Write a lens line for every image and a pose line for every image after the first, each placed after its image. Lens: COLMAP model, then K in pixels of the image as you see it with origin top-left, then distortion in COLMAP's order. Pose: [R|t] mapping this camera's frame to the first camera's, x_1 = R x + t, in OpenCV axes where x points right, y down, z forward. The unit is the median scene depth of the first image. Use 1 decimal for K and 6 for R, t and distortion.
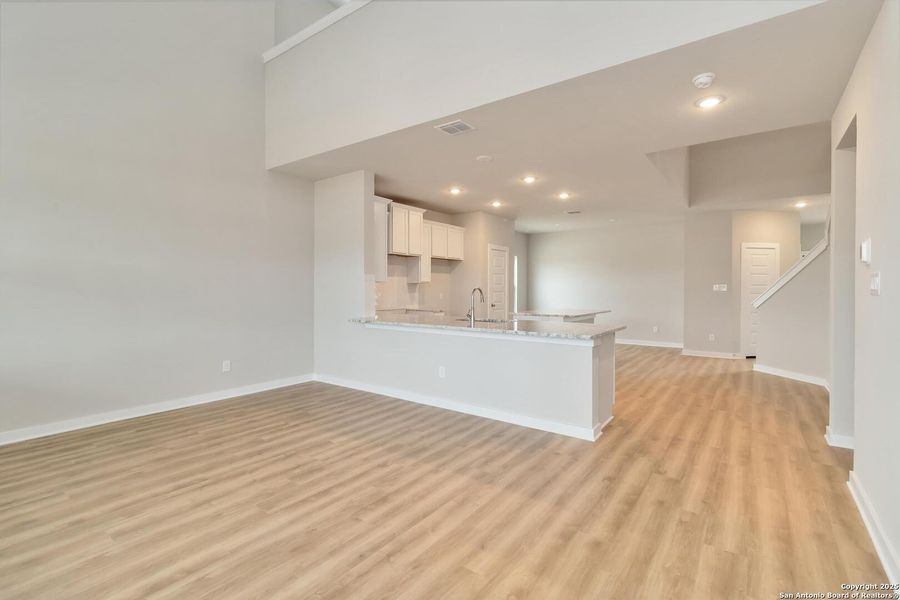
lens RADIAL K [[406.6, 0, 456.1], [0, 406.6, 297.8], [0, 0, 1]] dist [0.001173, 0.000252]
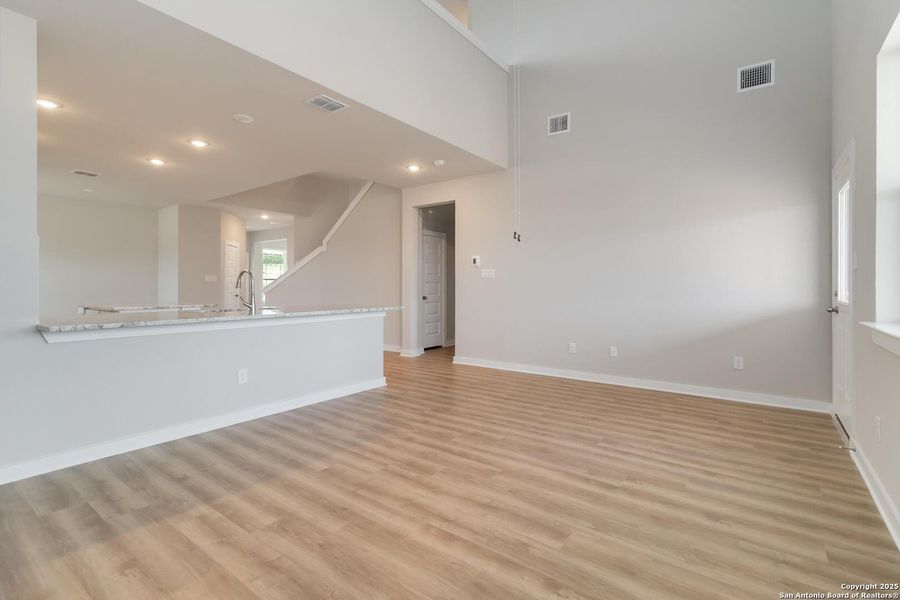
lens RADIAL K [[406.6, 0, 454.6], [0, 406.6, 298.1], [0, 0, 1]] dist [0.001173, 0.000252]
pose [[0.037002, -0.033956, 0.998738, -1.161009], [0.024859, 0.999145, 0.033048, 0.020971], [-0.999006, 0.023605, 0.037815, 0.808443]]
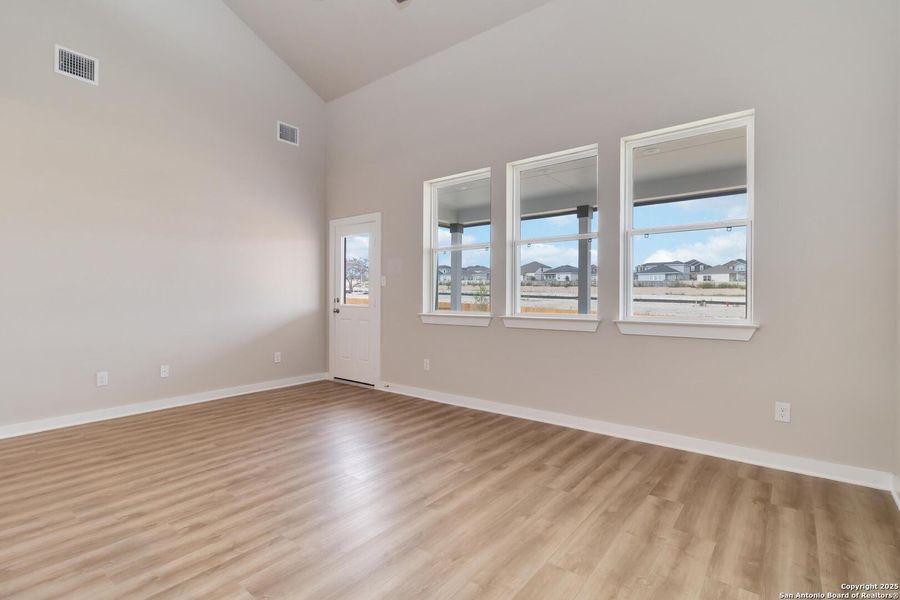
lens RADIAL K [[442.4, 0, 448.0], [0, 442.4, 295.8], [0, 0, 1]] dist [-0.002169, 0.000583]
pose [[-0.997552, -0.004046, 0.069806, -0.626036], [-0.002342, 0.999698, 0.024480, 0.008436], [-0.069884, 0.024257, -0.997260, 1.641377]]
